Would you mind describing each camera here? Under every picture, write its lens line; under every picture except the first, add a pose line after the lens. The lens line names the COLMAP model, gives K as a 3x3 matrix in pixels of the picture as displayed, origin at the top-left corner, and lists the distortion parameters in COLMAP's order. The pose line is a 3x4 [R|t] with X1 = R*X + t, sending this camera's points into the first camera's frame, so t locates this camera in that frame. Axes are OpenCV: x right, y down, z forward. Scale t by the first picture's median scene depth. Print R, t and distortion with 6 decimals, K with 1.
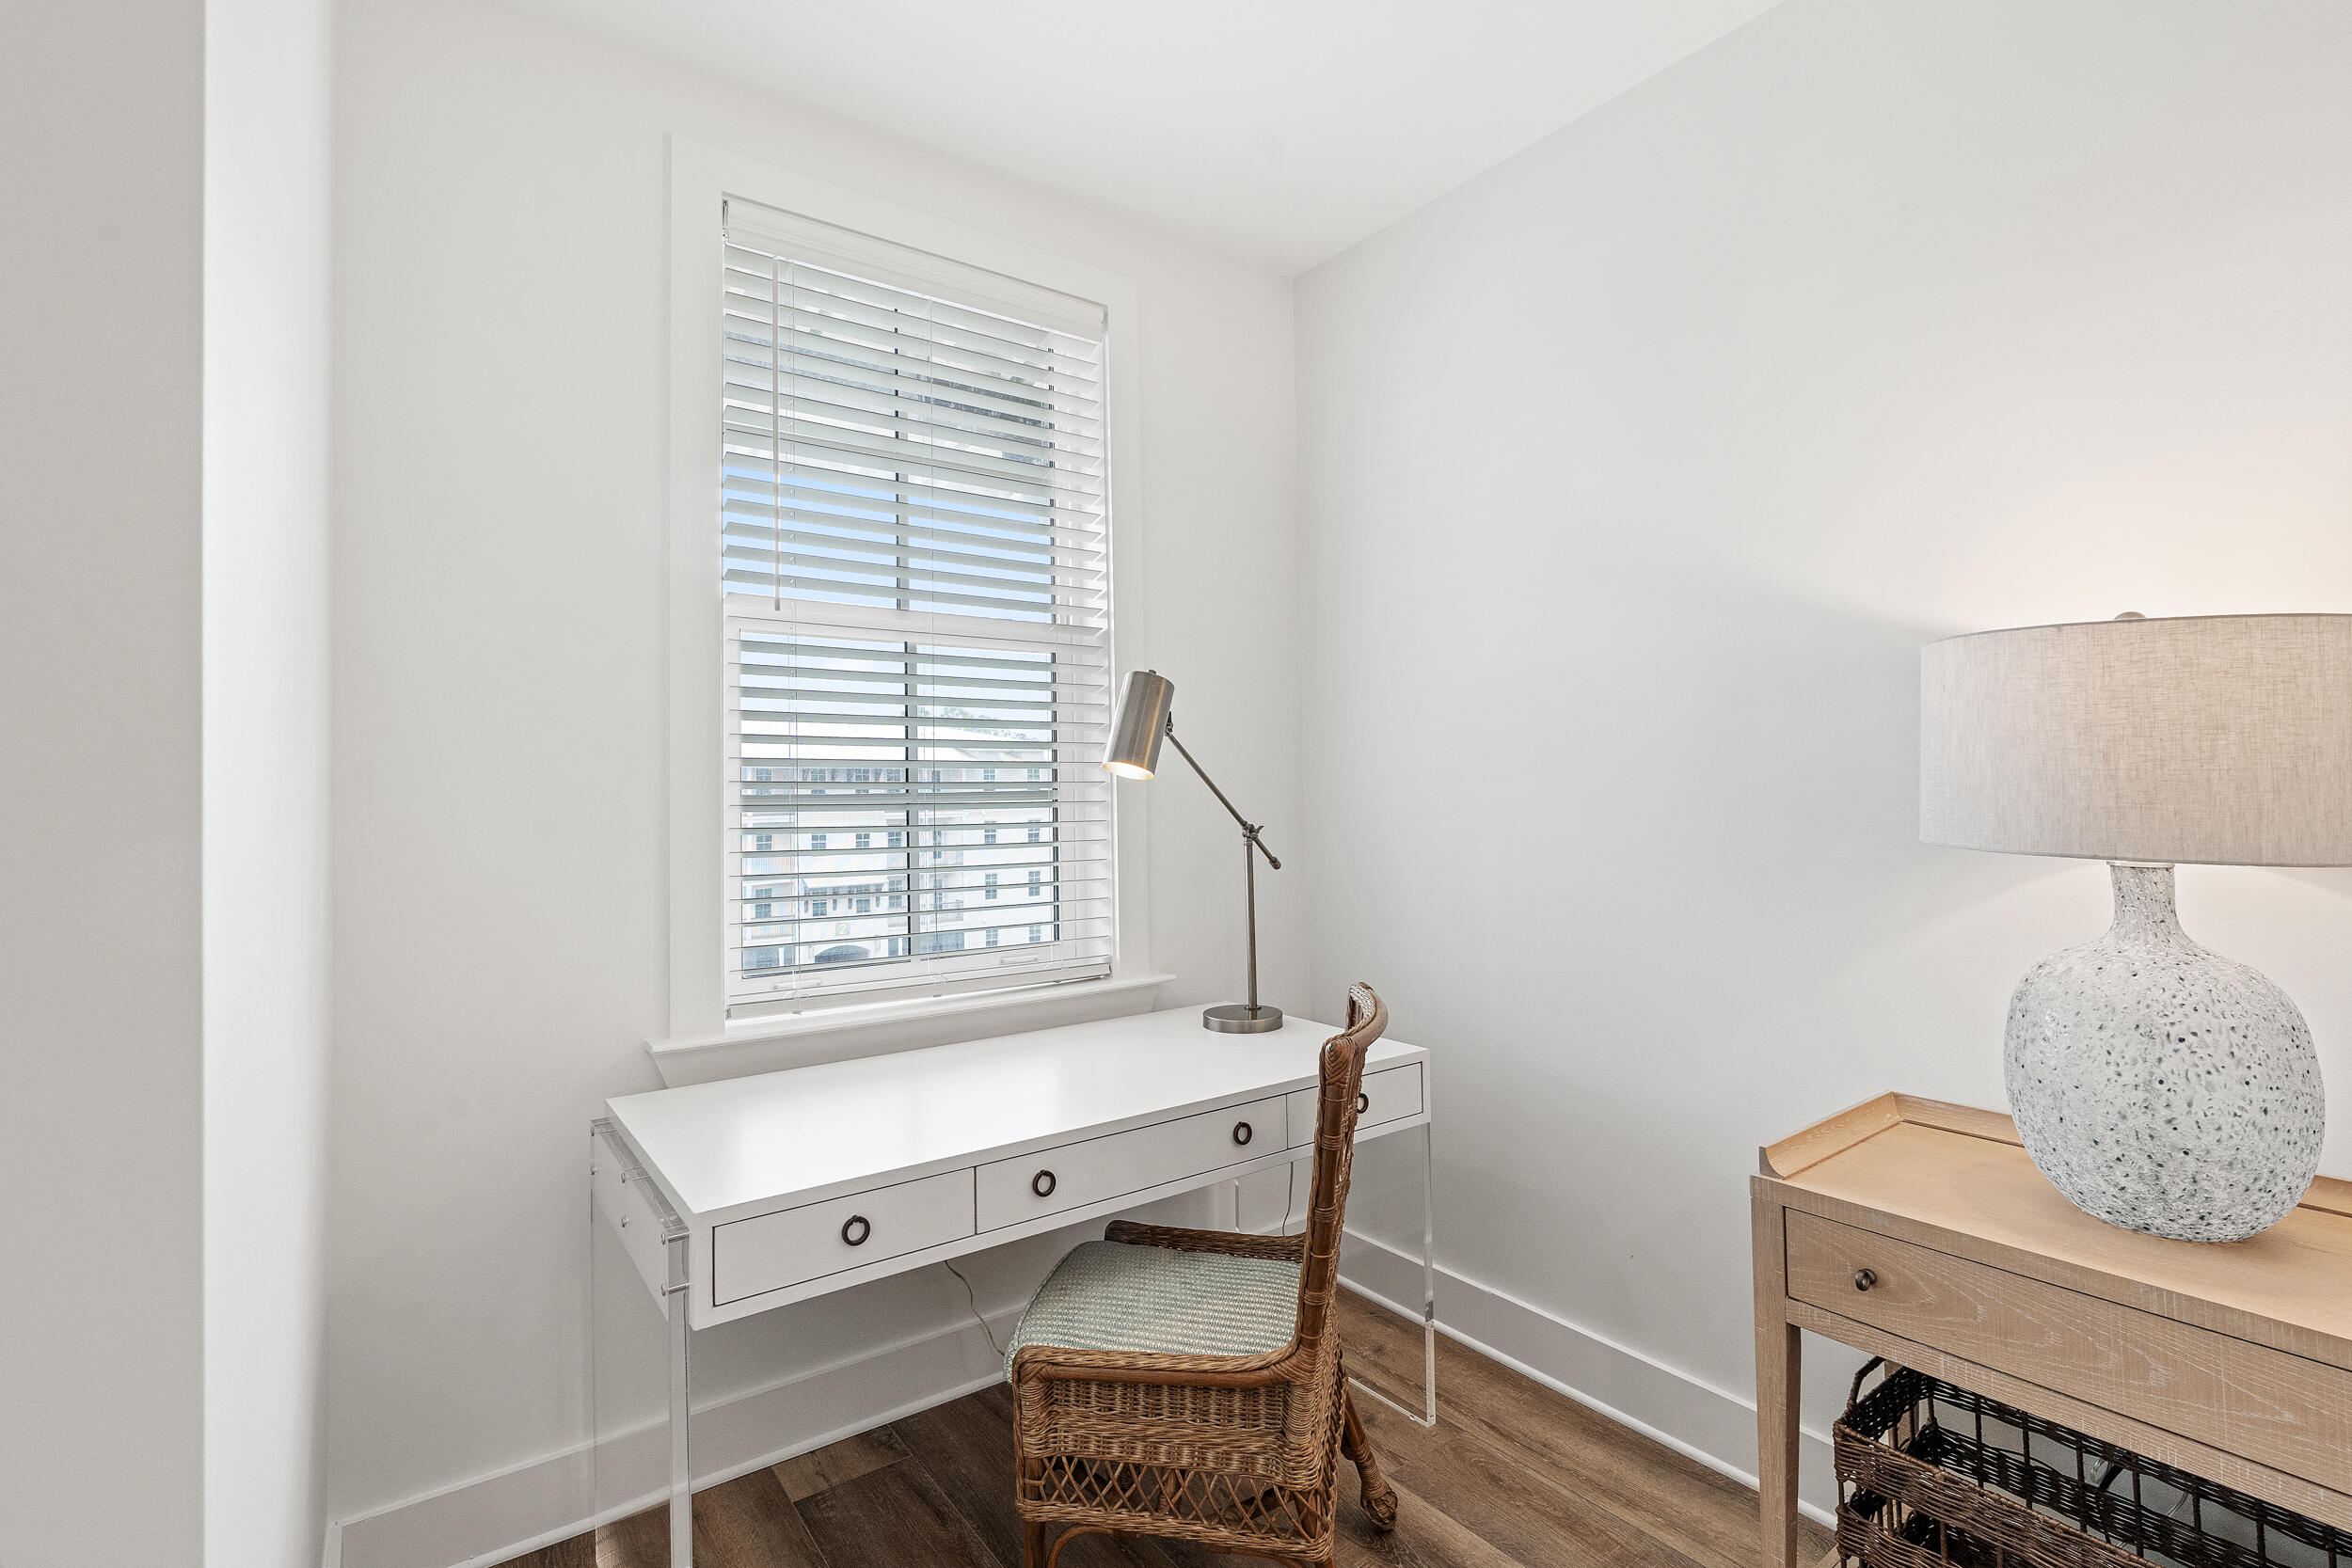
lens RADIAL K [[1067.6, 0, 1179.7], [0, 1067.6, 764.5], [0, 0, 1]] dist [-0.007255, 0.003926]
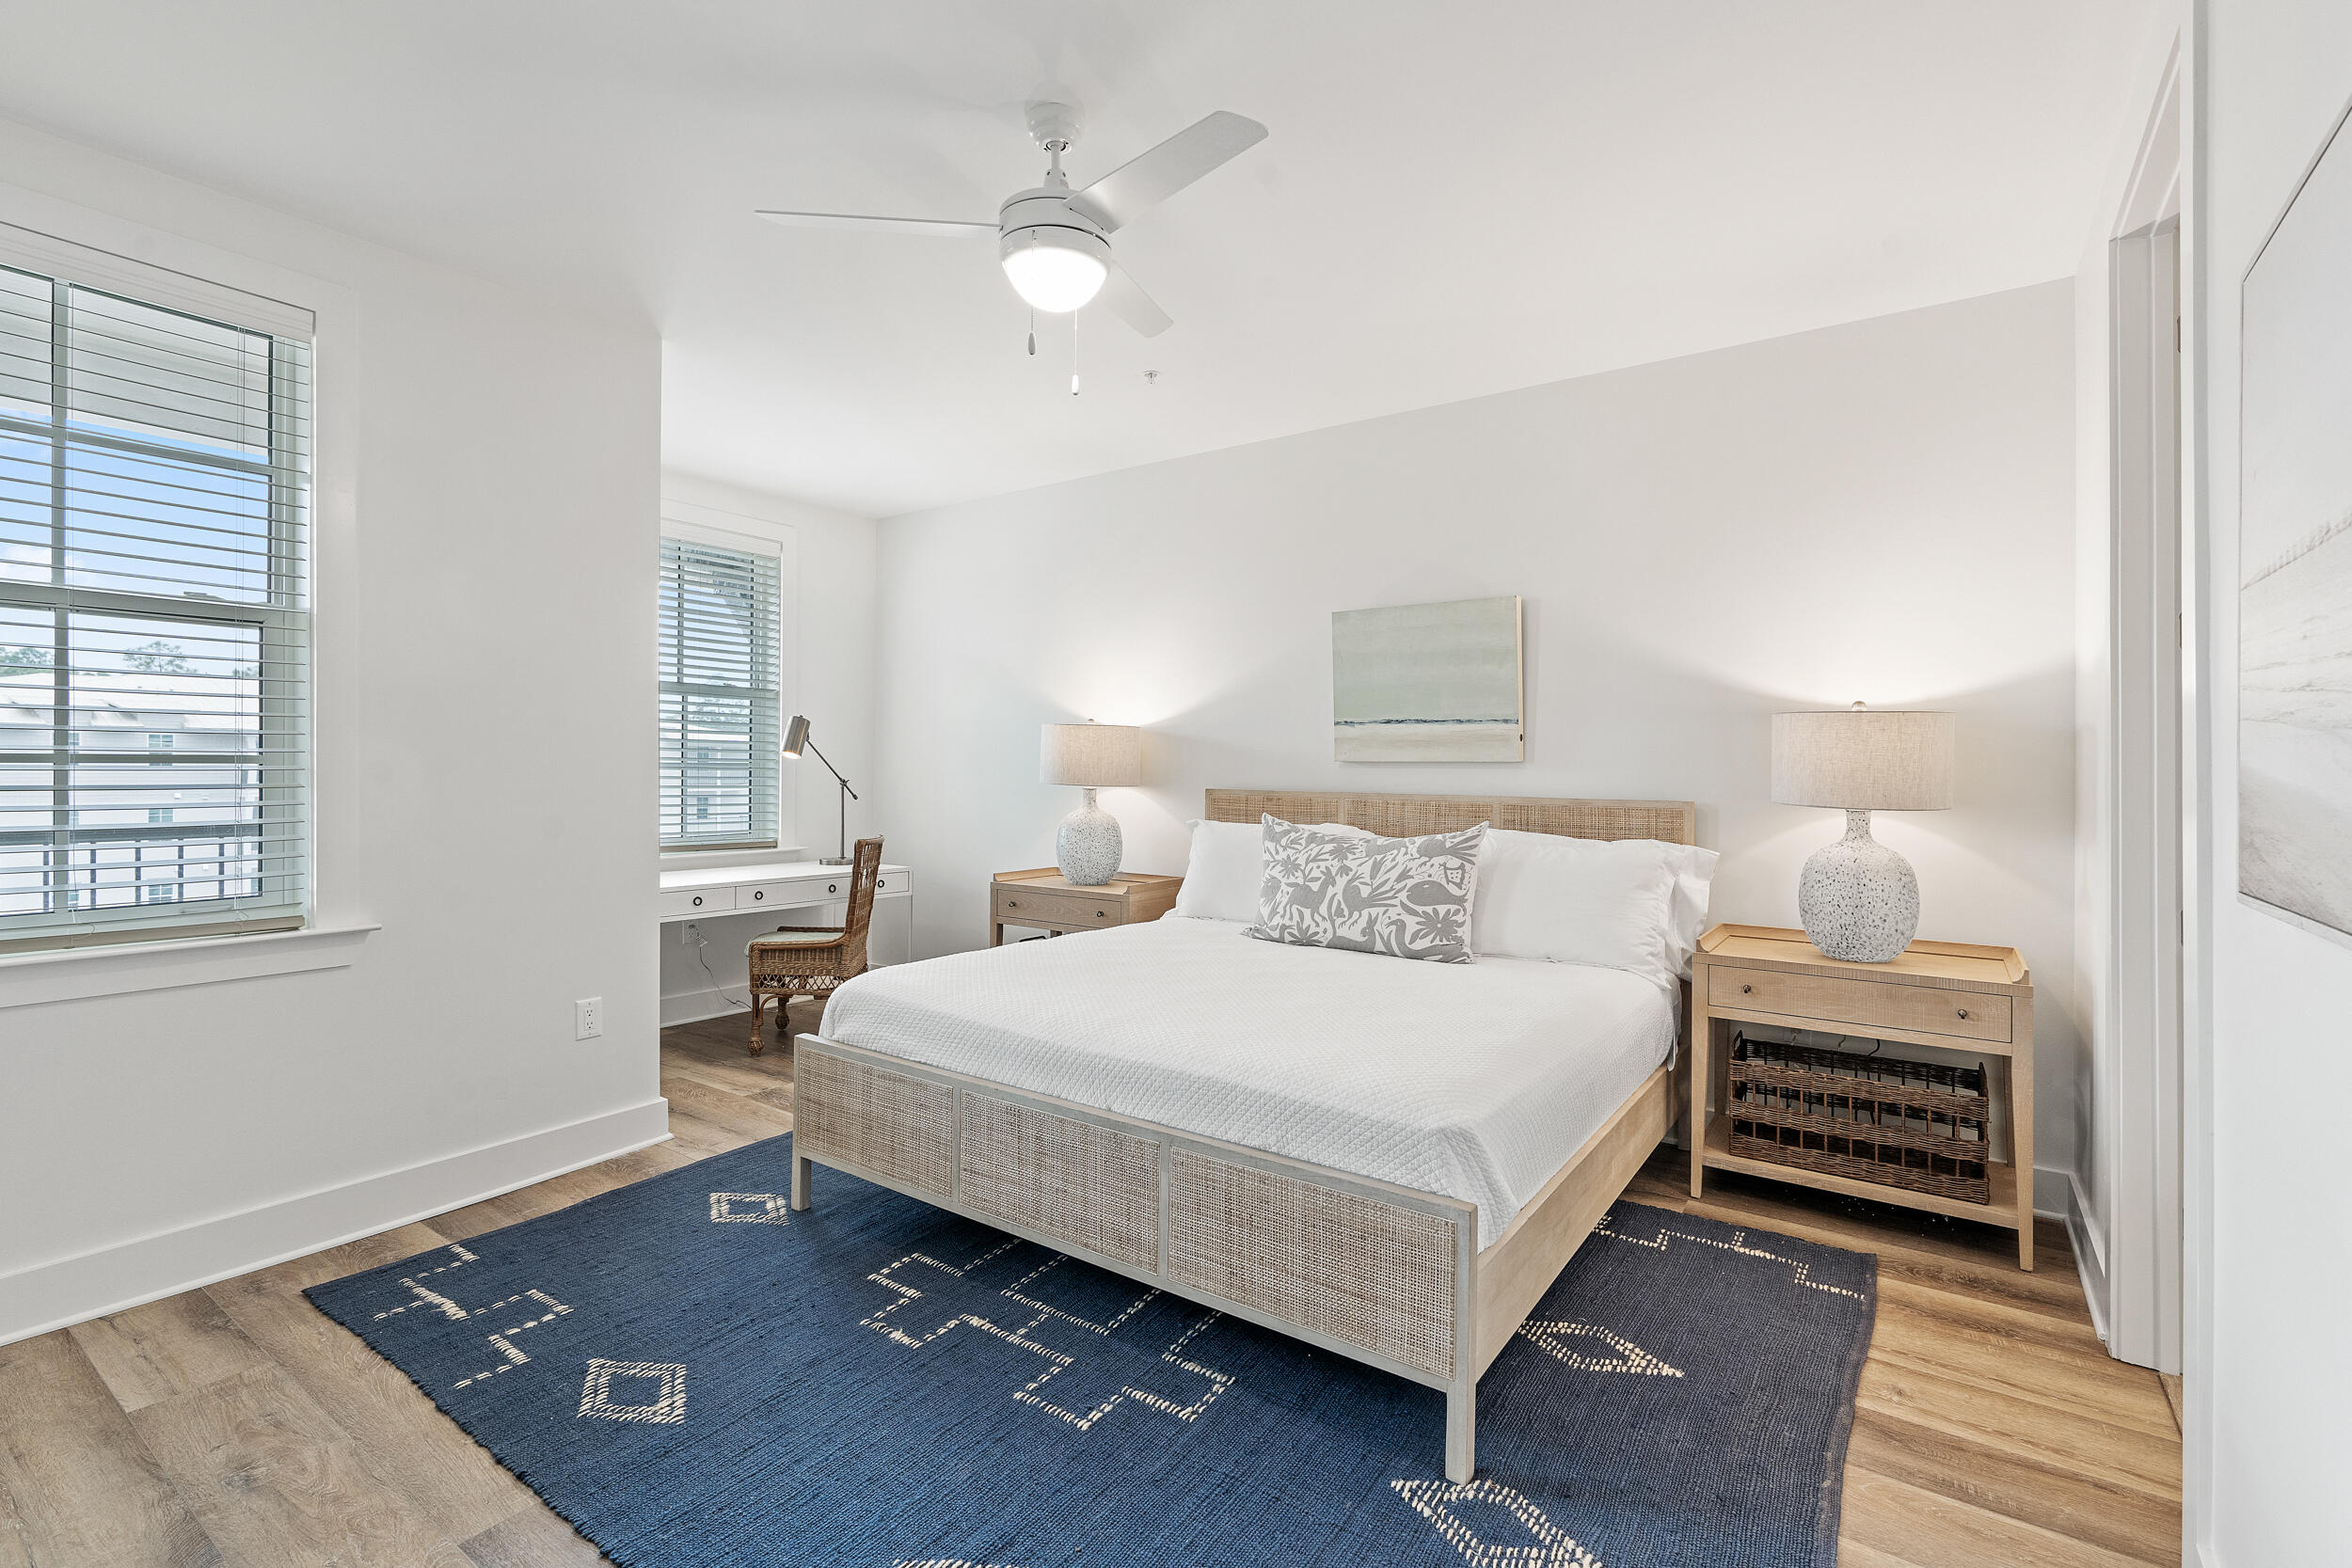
lens RADIAL K [[1067.6, 0, 1195.3], [0, 1067.6, 749.7], [0, 0, 1]] dist [-0.007255, 0.003926]
pose [[0.940206, 0.025423, 0.339657, -0.004290], [-0.026115, 0.999656, -0.002534, -0.025323], [-0.339605, -0.006487, 0.940546, -1.714704]]
